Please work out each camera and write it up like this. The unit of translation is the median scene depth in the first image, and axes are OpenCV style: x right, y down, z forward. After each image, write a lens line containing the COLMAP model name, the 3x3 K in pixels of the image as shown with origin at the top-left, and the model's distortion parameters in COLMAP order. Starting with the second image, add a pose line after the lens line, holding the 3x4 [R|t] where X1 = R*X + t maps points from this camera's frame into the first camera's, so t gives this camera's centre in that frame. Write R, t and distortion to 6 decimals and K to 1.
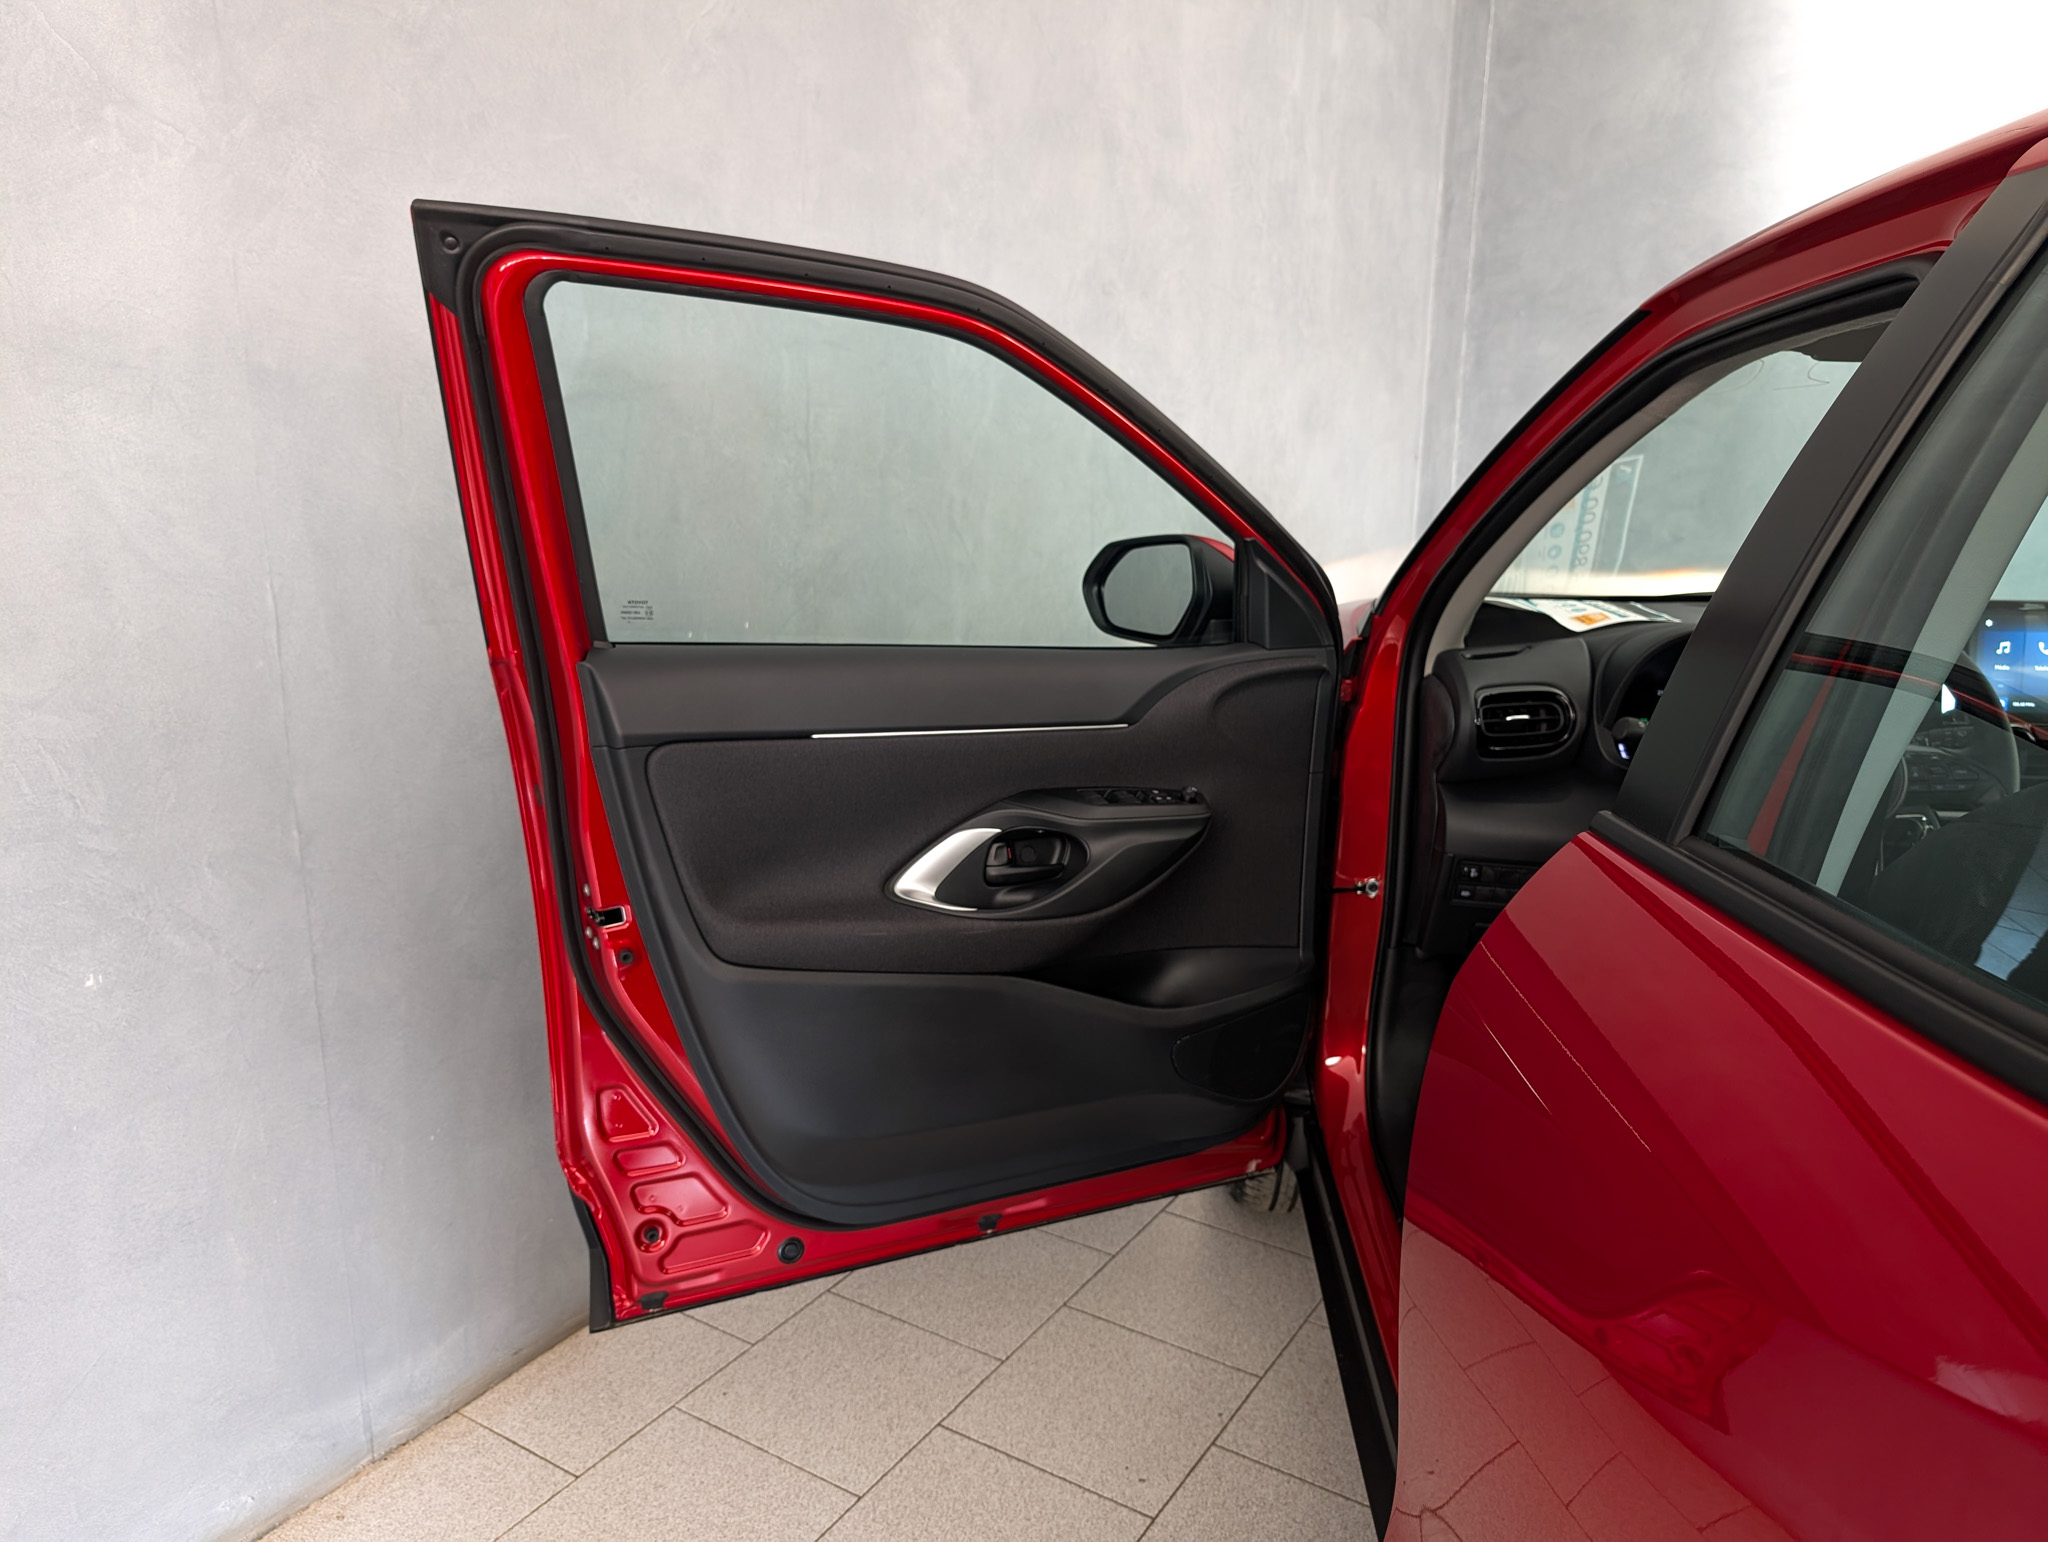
lens RADIAL K [[1429.3, 0, 1024.0], [0, 1429.3, 771.0], [0, 0, 1]] dist [0.001334, 0.002447]
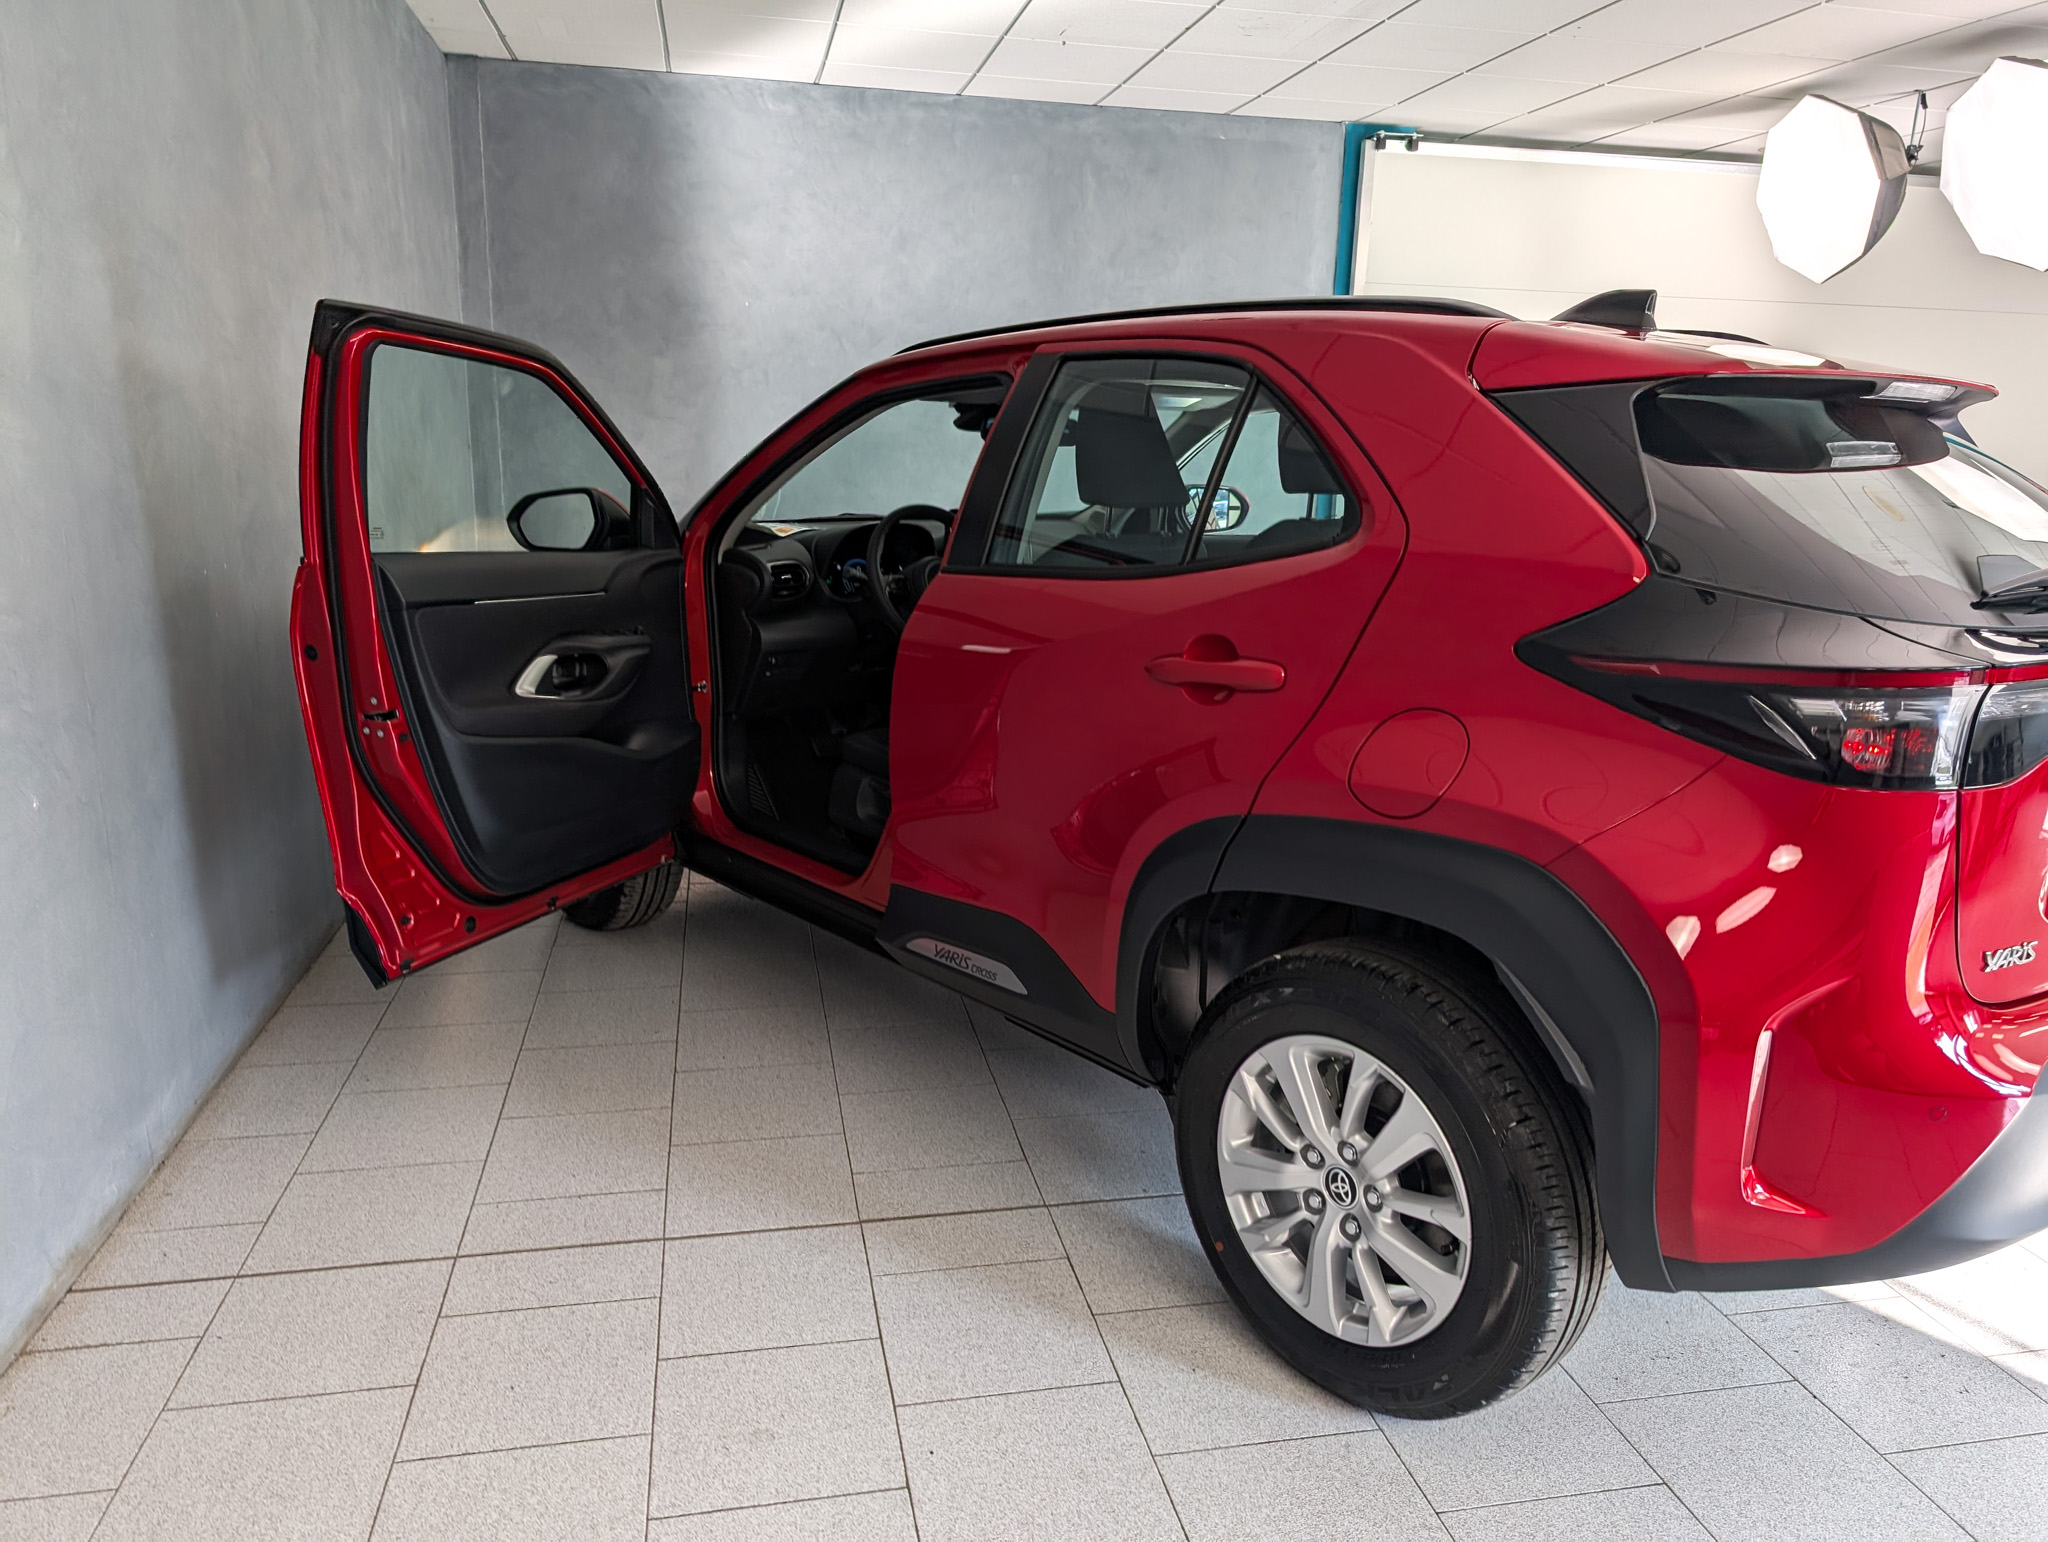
lens RADIAL K [[1429.3, 0, 1024.0], [0, 1429.3, 771.0], [0, 0, 1]] dist [0.001334, 0.002447]
pose [[0.717493, -0.151058, 0.679990, -0.770381], [0.147158, 0.987041, 0.063994, 0.144352], [-0.680844, 0.054151, 0.730424, -0.626308]]
